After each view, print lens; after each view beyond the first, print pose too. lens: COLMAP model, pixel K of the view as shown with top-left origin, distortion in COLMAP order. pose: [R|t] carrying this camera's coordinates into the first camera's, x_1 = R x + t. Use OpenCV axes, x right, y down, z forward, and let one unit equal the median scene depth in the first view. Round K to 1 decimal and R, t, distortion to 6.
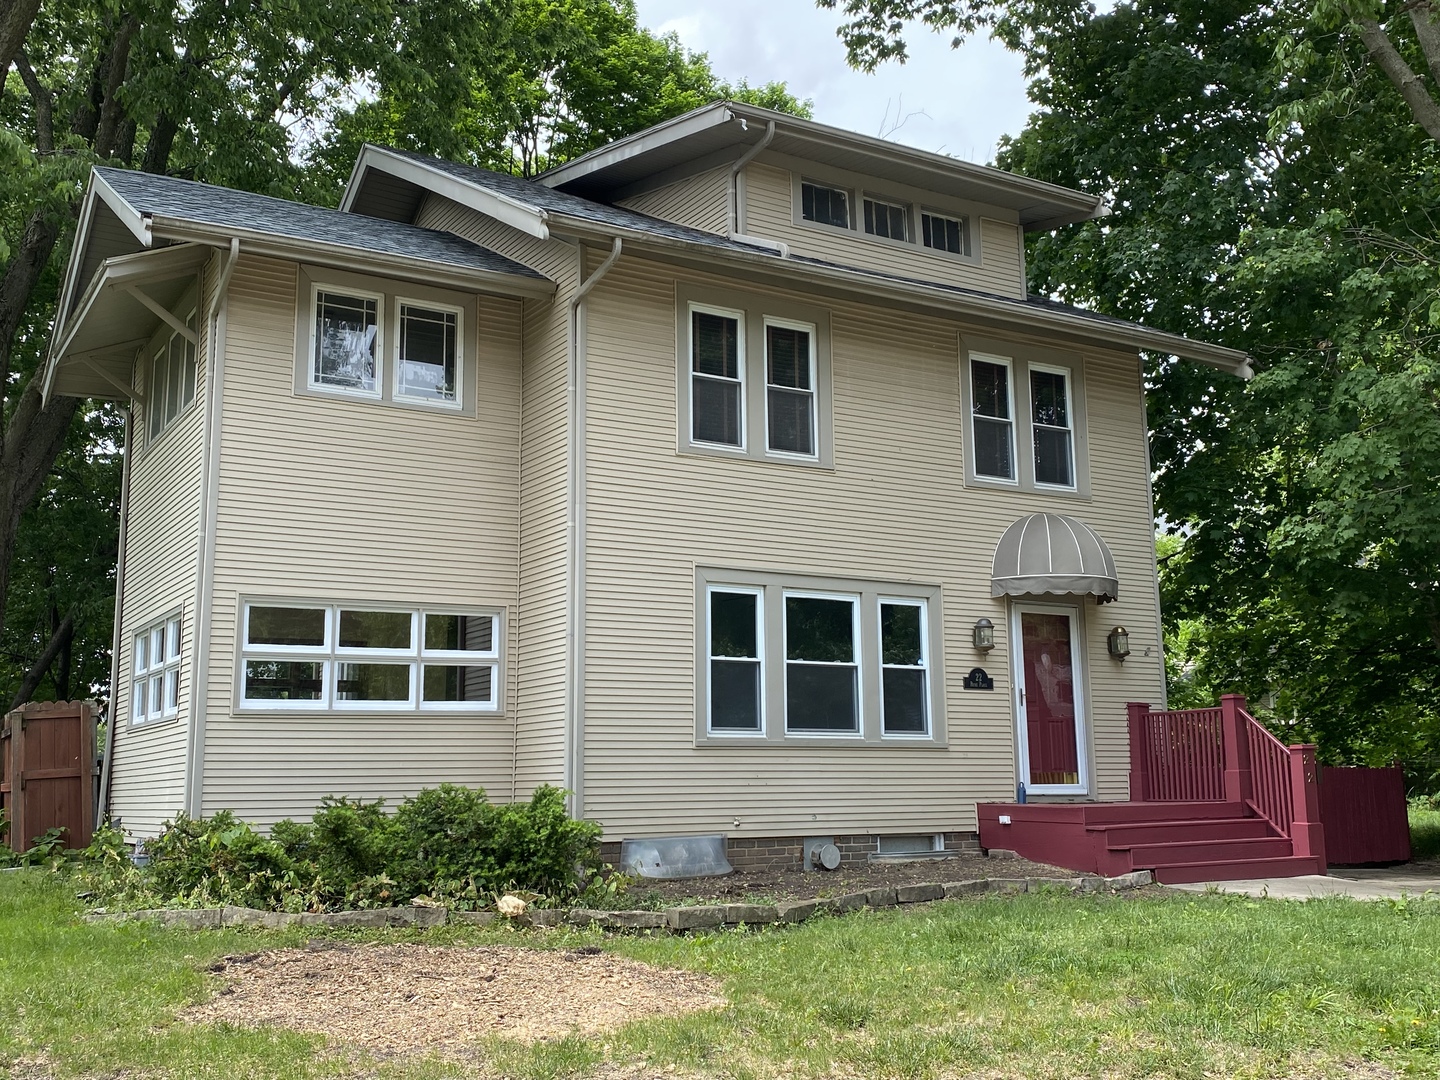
lens RADIAL K [[1492.1, 0, 719.8], [0, 1492.1, 533.4], [0, 0, 1]] dist [0.022117, 0.000000]
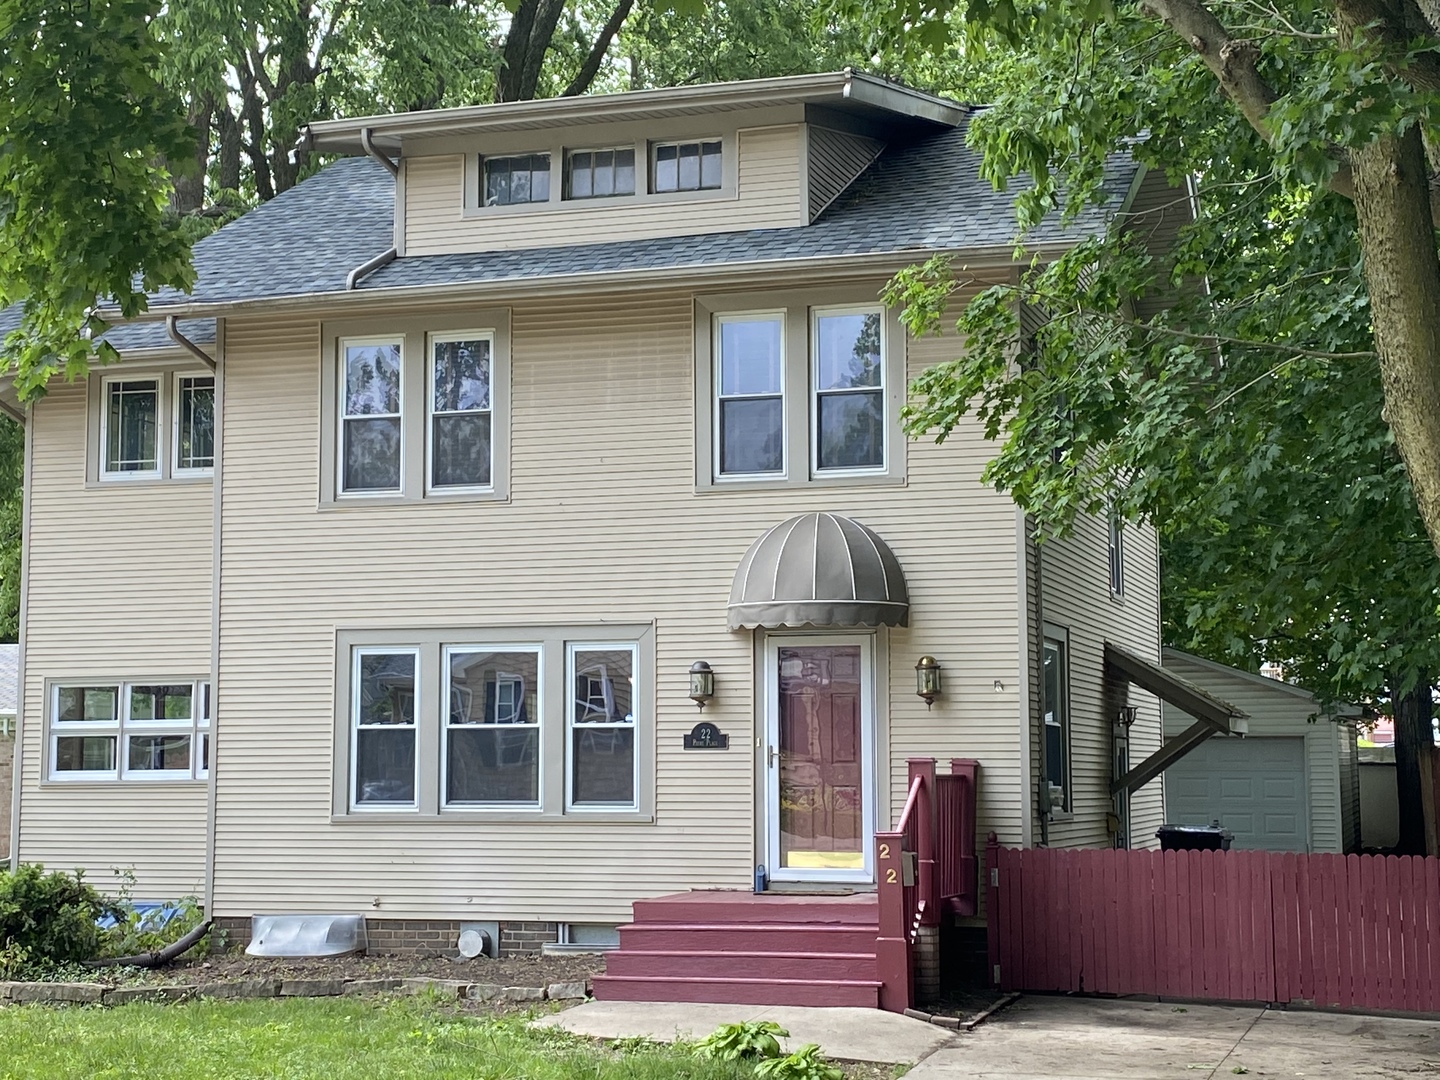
lens RADIAL K [[2408.2, 0, 720.9], [0, 2408.2, 541.3], [0, 0, 1]] dist [-0.001139, 0.000000]
pose [[0.659976, -0.062144, -0.748712, 1.215985], [0.122057, 0.992202, 0.025236, -0.039545], [0.741306, -0.108041, 0.662414, 0.173411]]
